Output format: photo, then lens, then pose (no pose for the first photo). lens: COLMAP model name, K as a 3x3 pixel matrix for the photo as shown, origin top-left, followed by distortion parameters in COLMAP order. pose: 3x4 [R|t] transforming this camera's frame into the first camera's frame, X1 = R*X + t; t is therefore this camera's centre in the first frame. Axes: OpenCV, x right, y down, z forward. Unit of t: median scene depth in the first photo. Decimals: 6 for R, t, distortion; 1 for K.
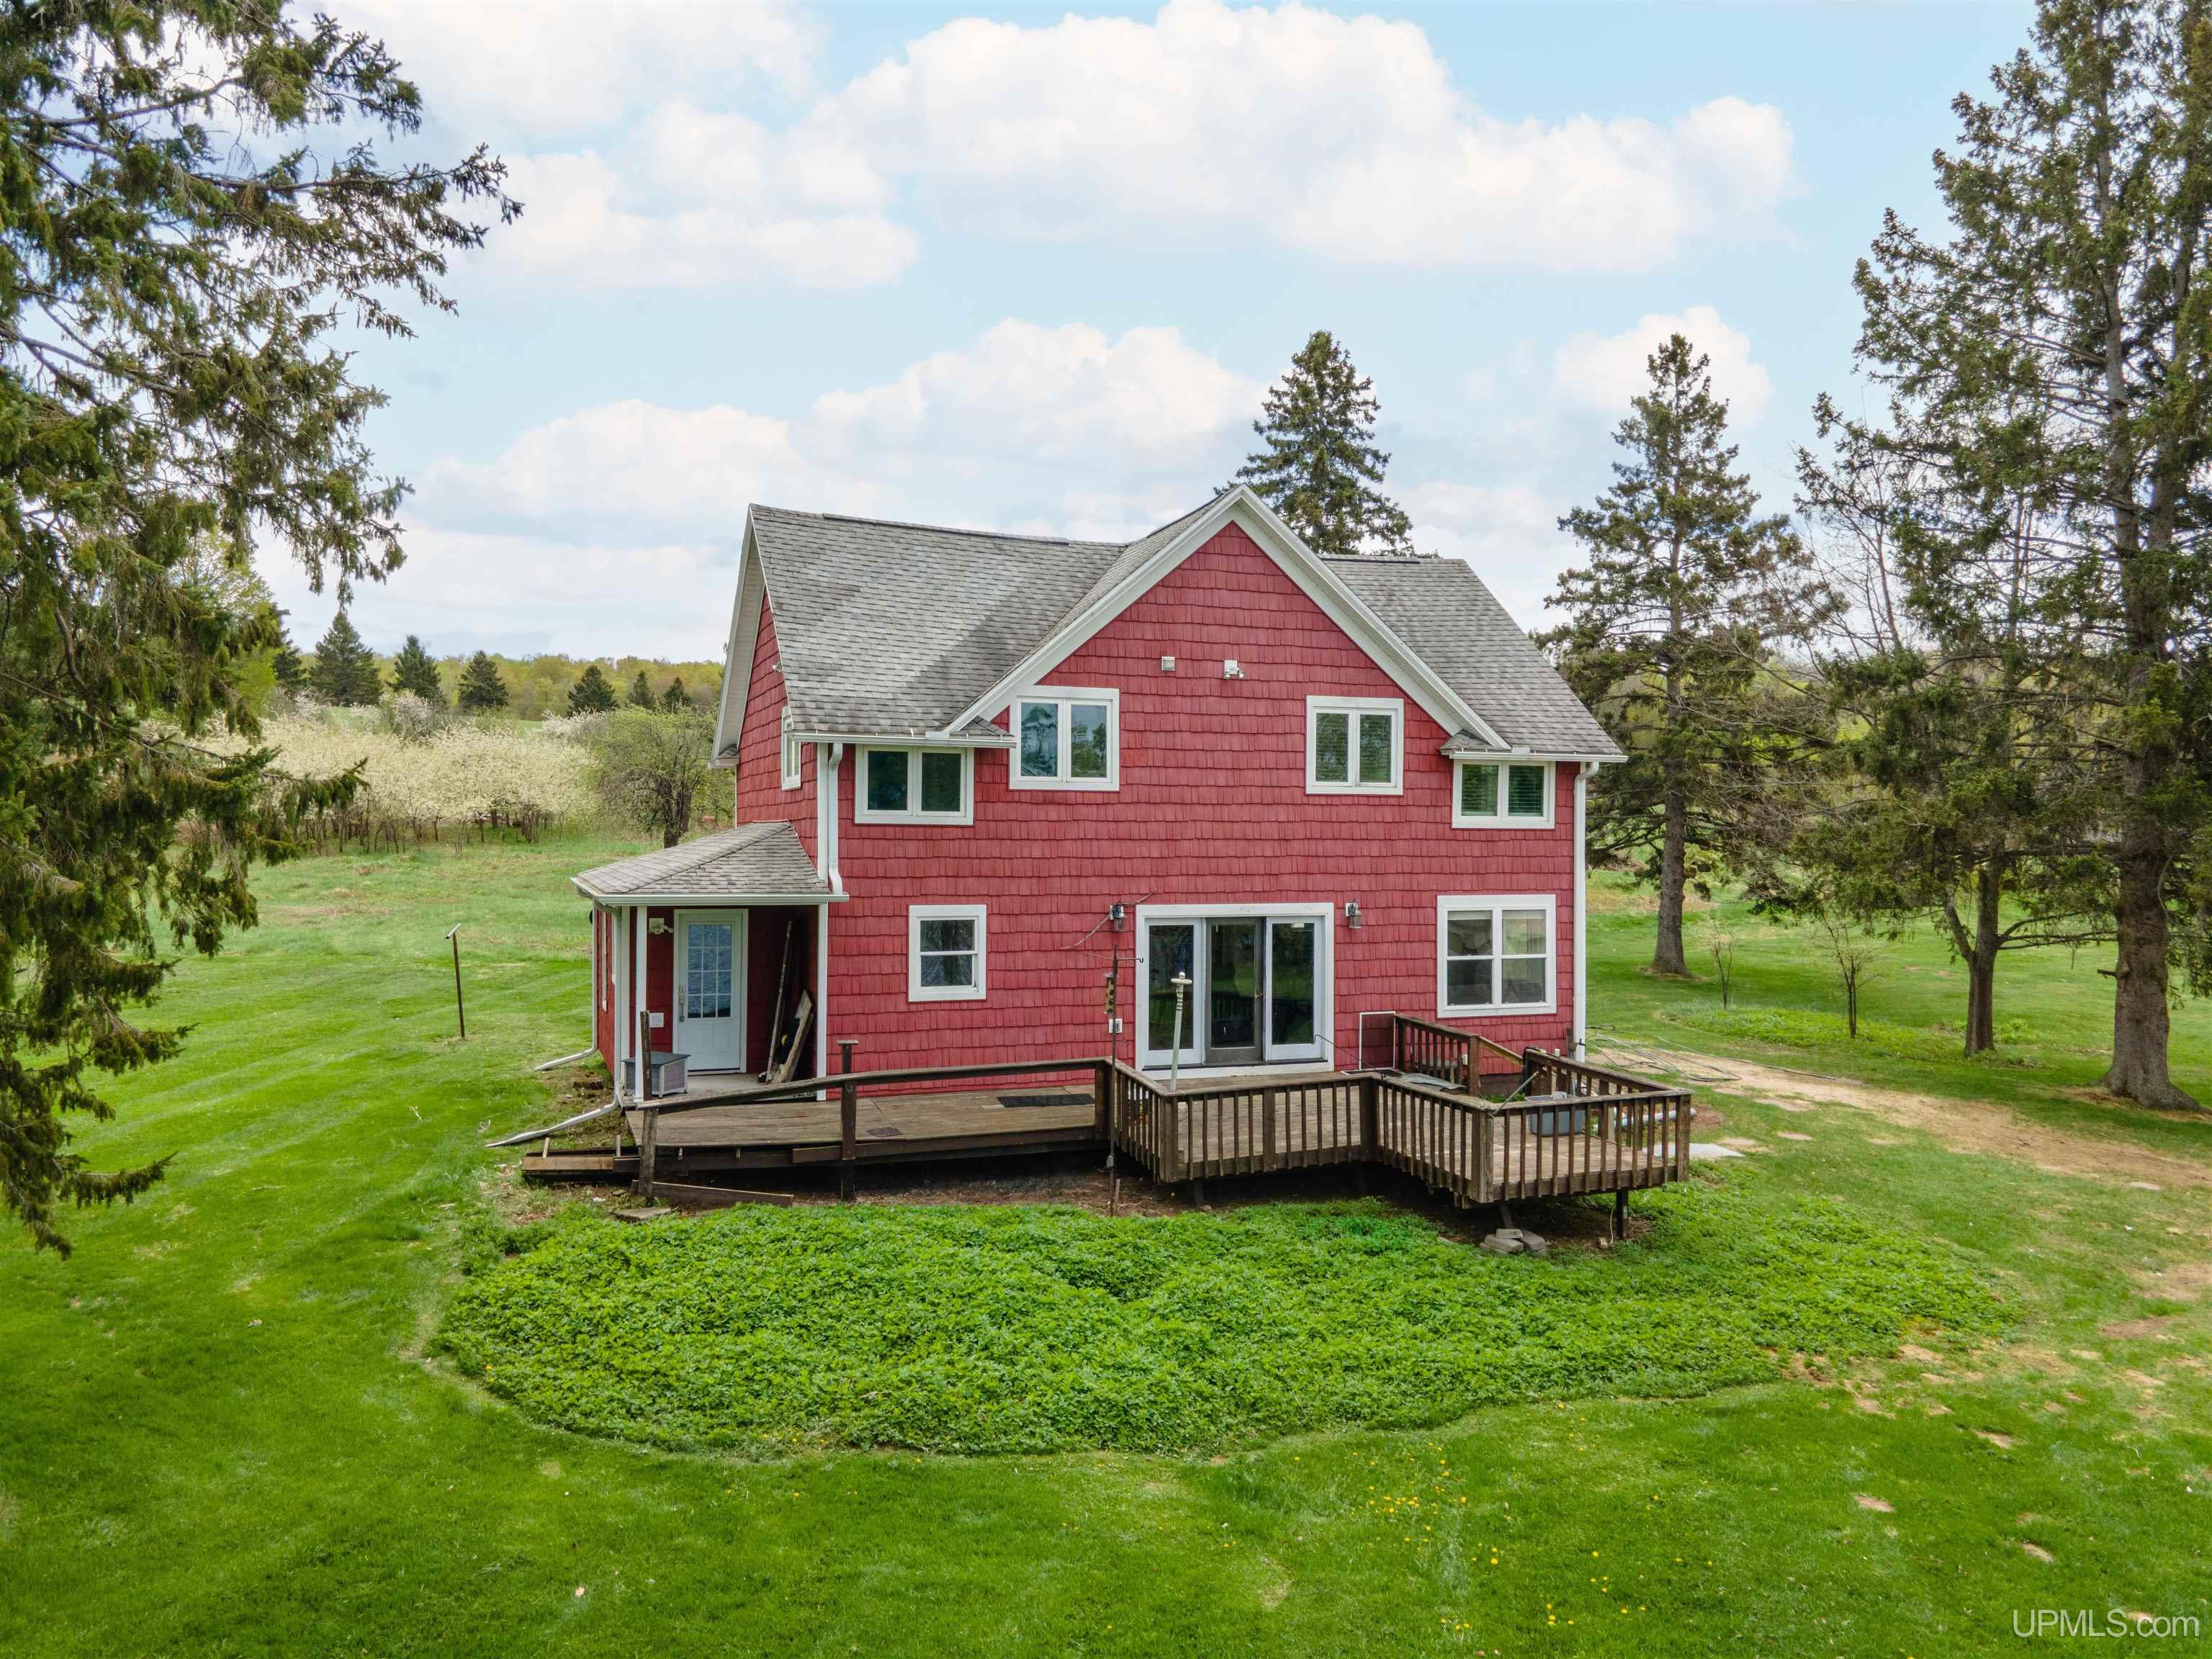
lens RADIAL K [[1623.3, 0, 1108.4], [0, 1623.3, 841.7], [0, 0, 1]] dist [0.054591, 0.004989]
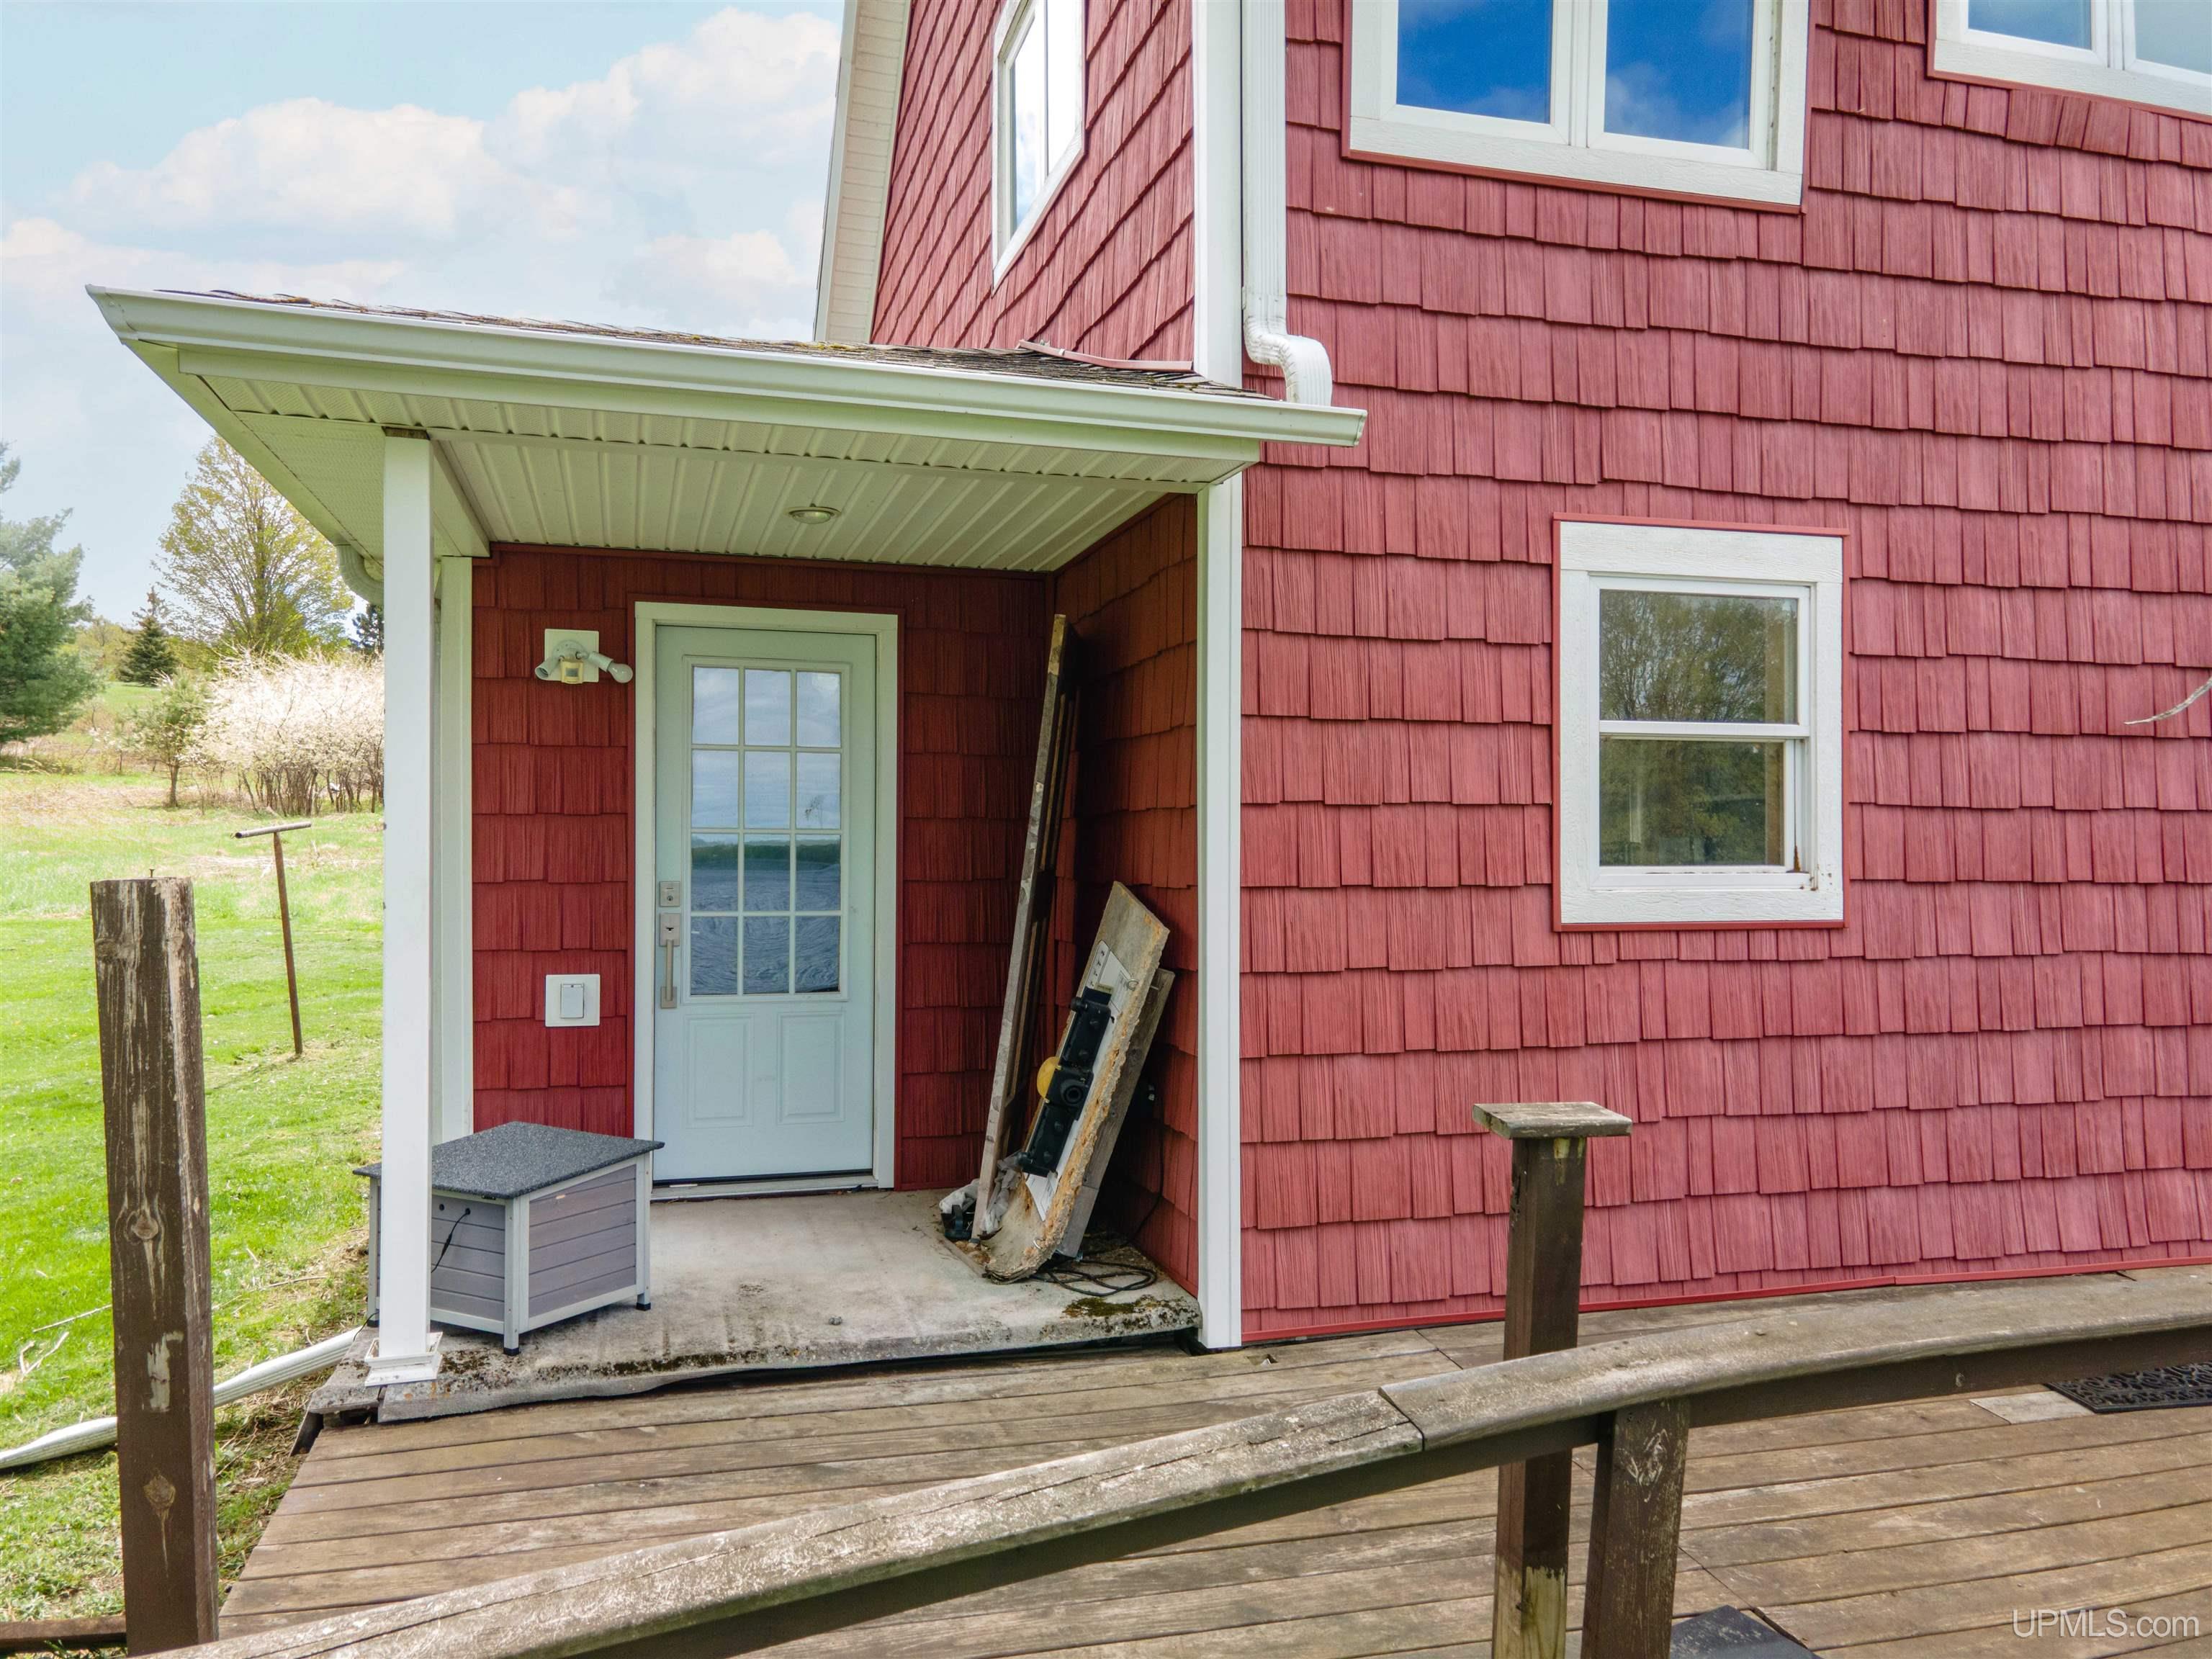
lens RADIAL K [[1623.3, 0, 1108.4], [0, 1623.3, 841.7], [0, 0, 1]] dist [0.054591, 0.004989]
pose [[0.996662, -0.004652, -0.081502, -0.156625], [0.004088, 0.999967, -0.007083, 0.080933], [0.081533, 0.006726, 0.996648, 0.697502]]
